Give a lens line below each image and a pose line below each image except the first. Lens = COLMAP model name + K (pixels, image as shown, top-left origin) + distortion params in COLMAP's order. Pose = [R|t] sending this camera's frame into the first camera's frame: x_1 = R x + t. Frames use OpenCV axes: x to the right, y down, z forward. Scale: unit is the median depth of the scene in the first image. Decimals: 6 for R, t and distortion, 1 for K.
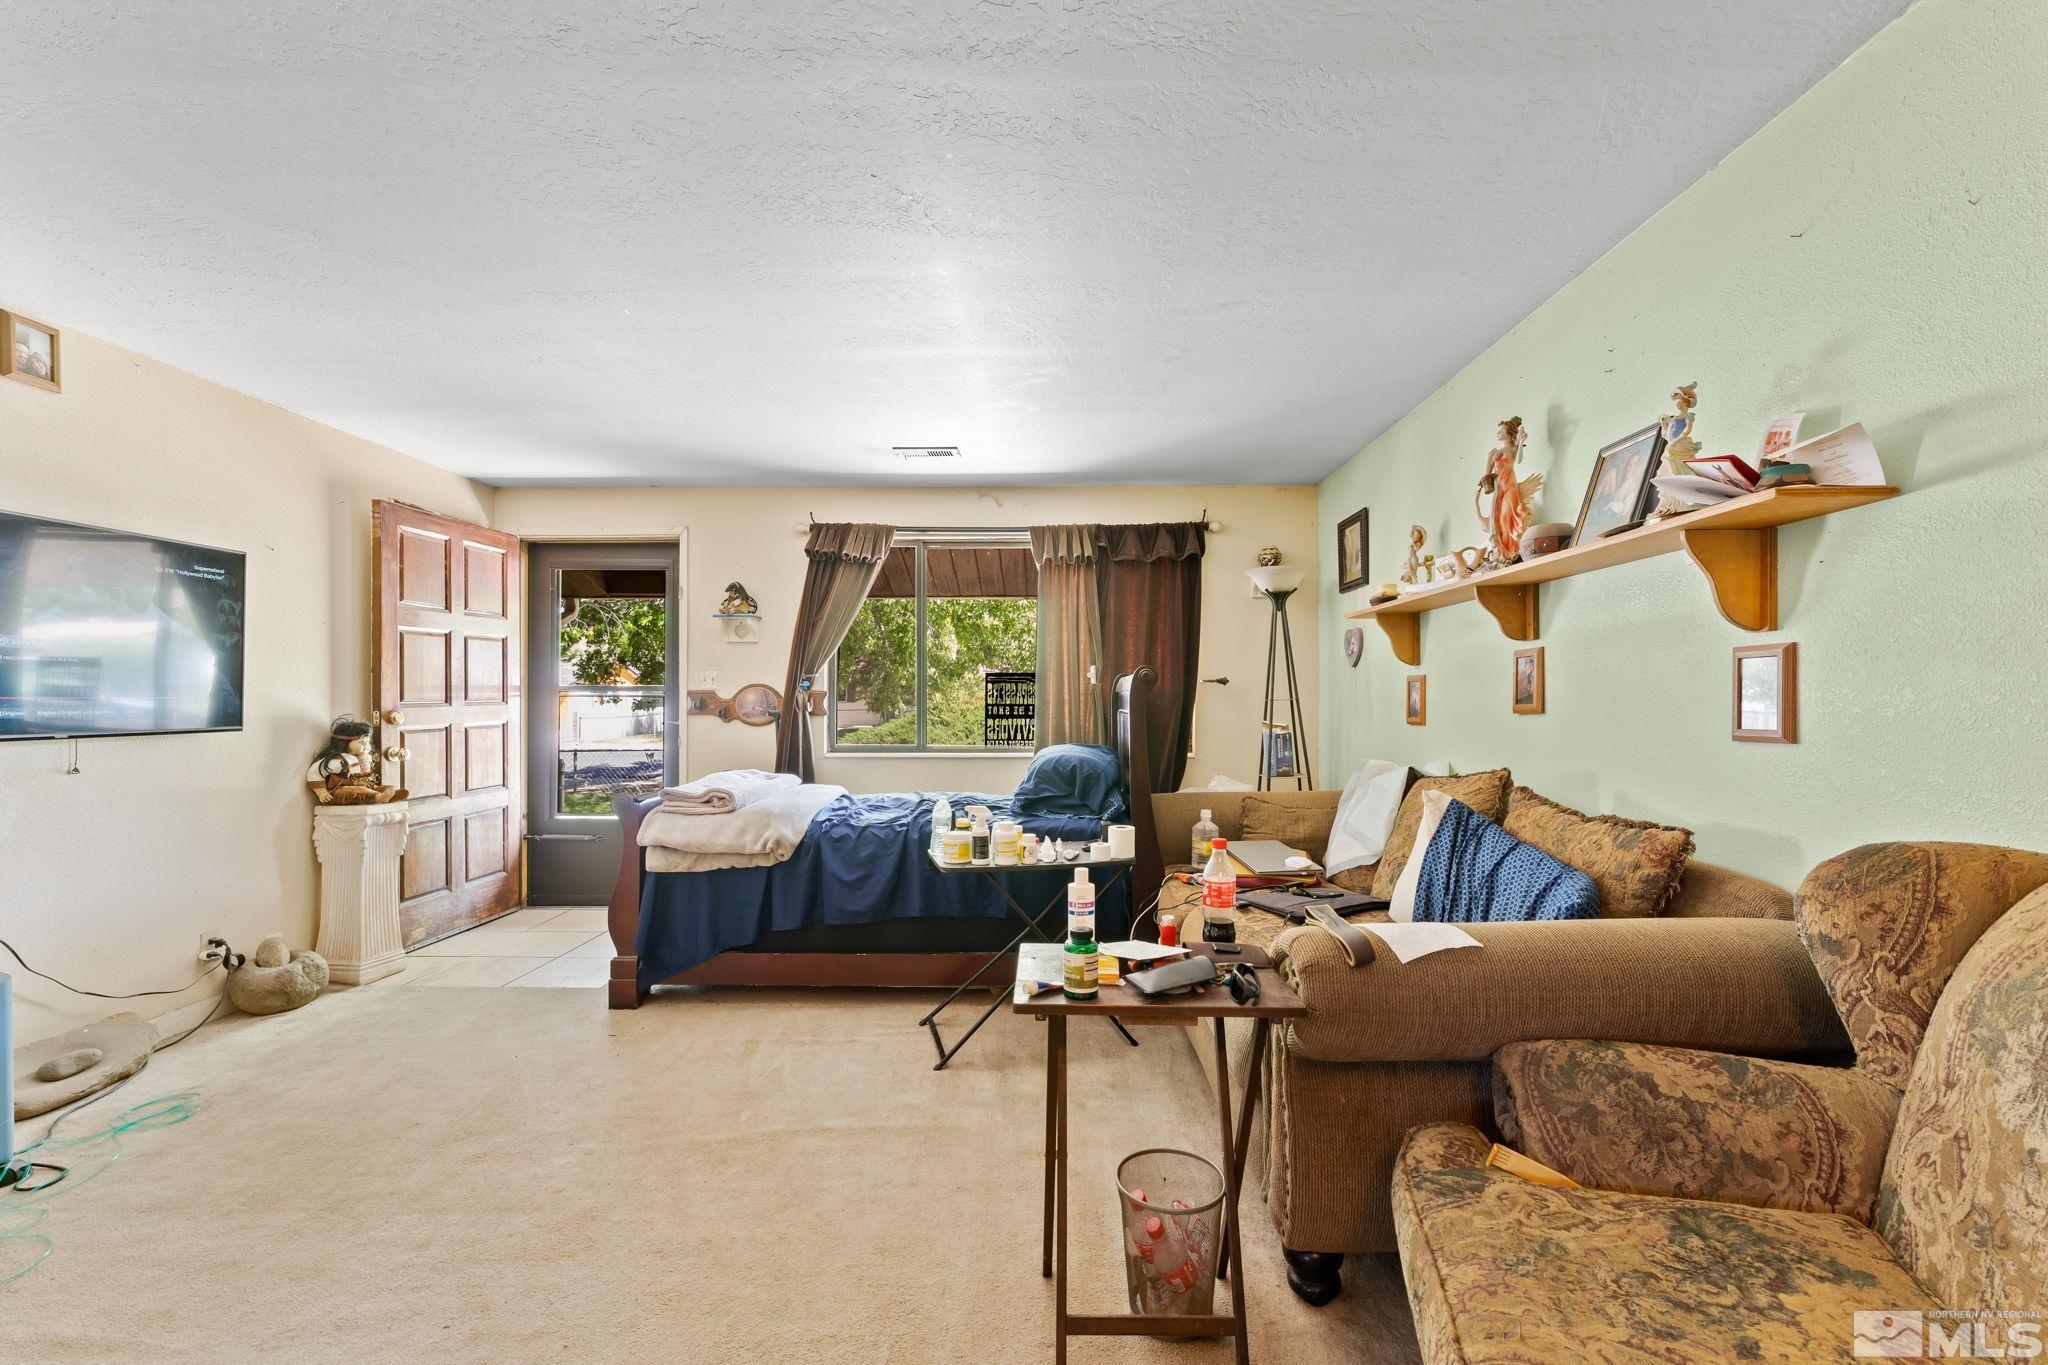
lens RADIAL K [[808.8, 0, 1032.5], [0, 808.8, 701.9], [0, 0, 1]] dist [0.004338, -0.000648]
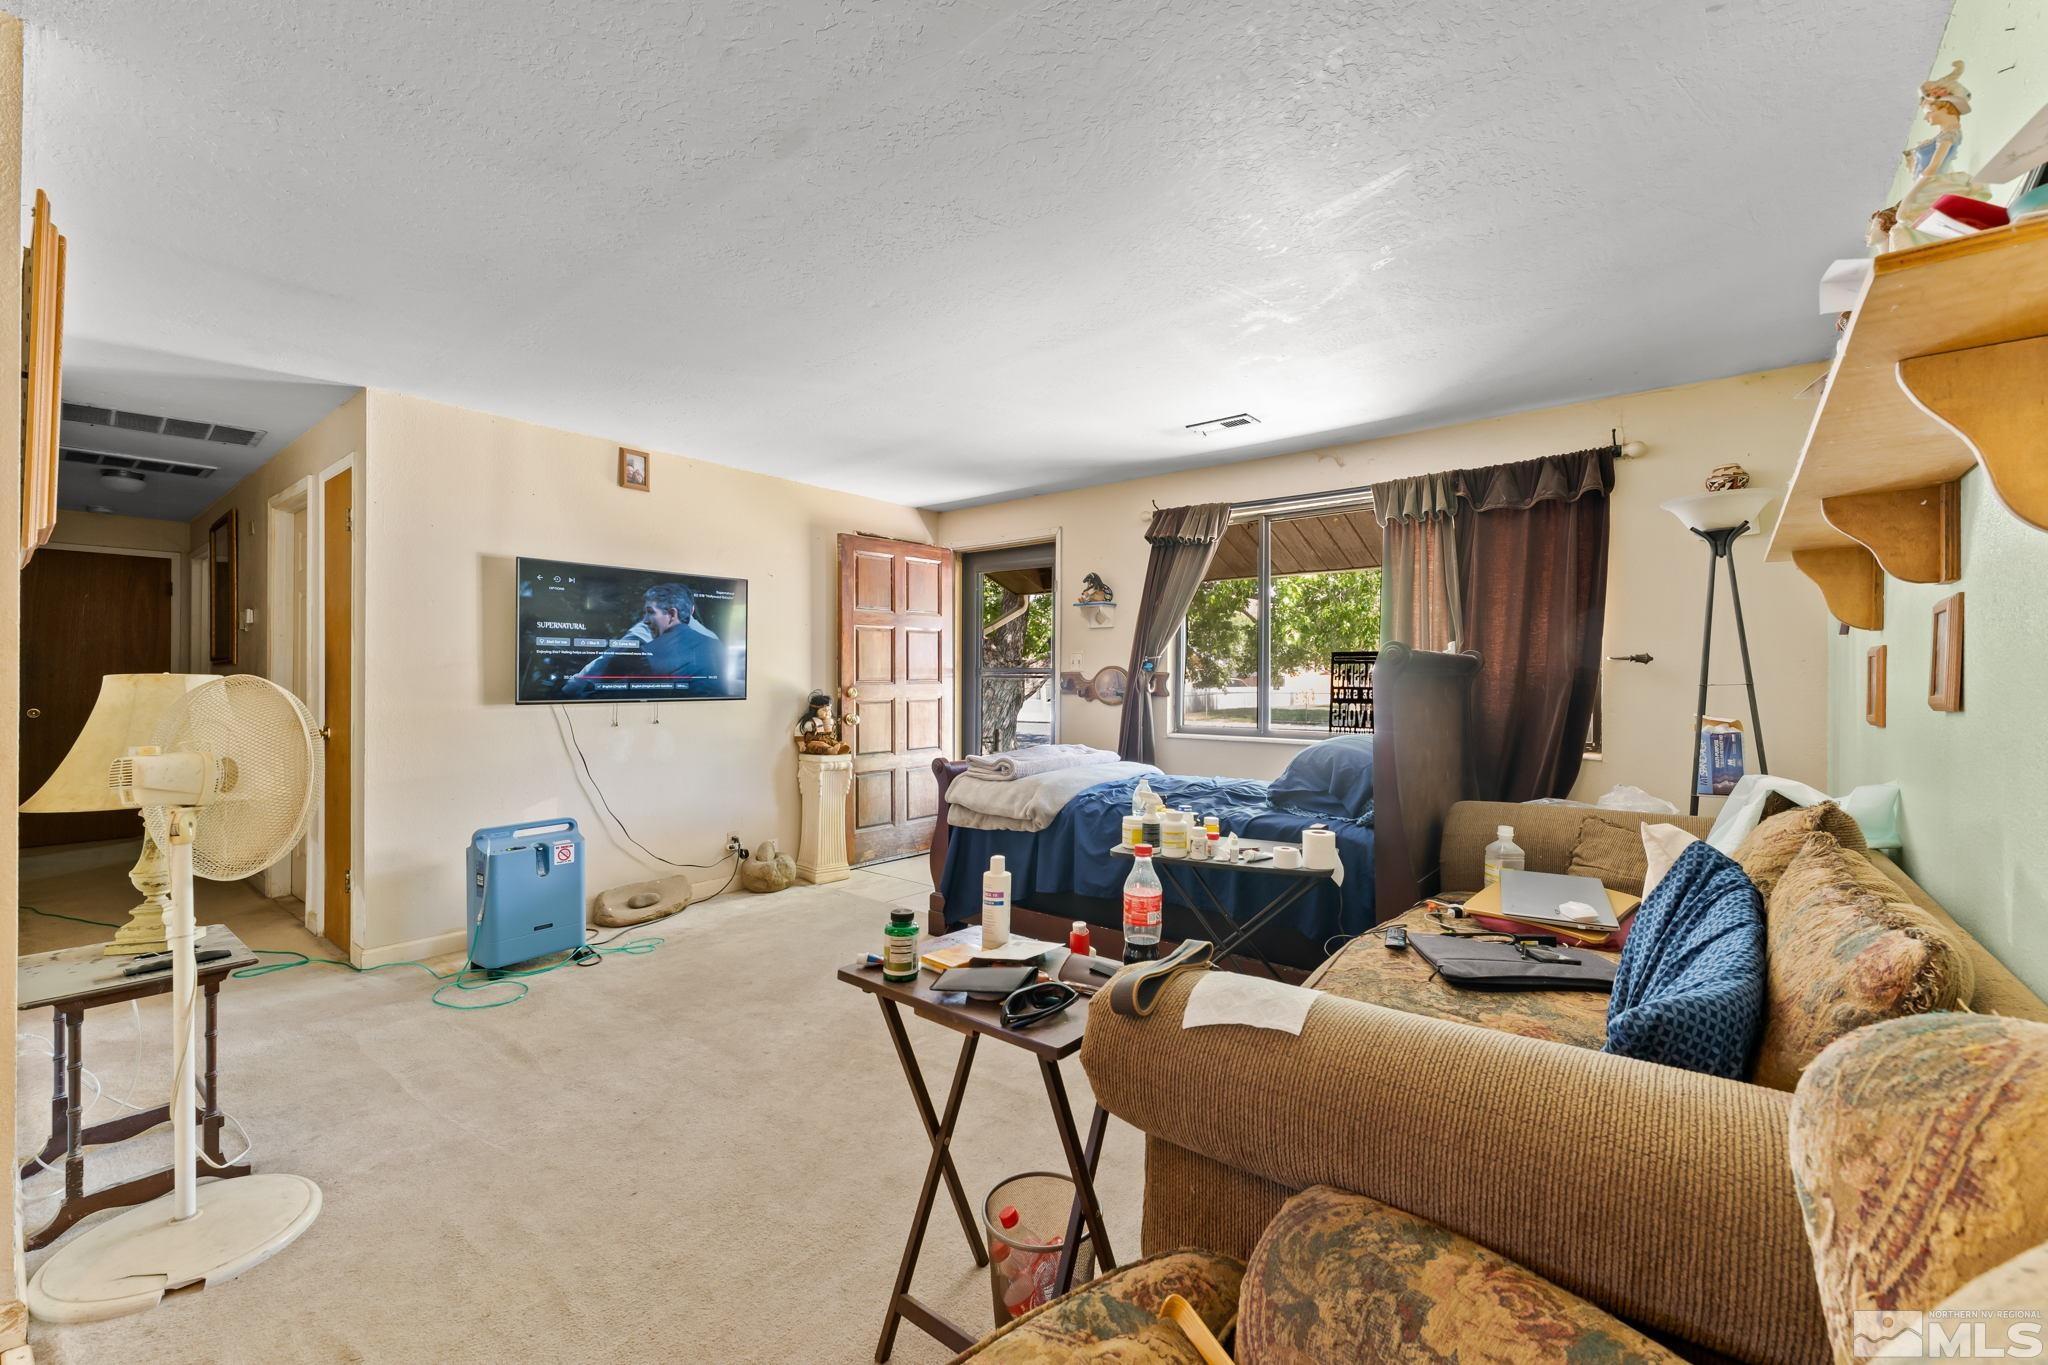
lens RADIAL K [[808.8, 0, 1057.3], [0, 808.8, 683.8], [0, 0, 1]] dist [0.004338, -0.000648]
pose [[0.805663, 0.007179, -0.592330, 0.300070], [-0.006768, 0.999973, 0.002915, -0.001488], [0.592335, 0.001660, 0.805690, 0.115350]]
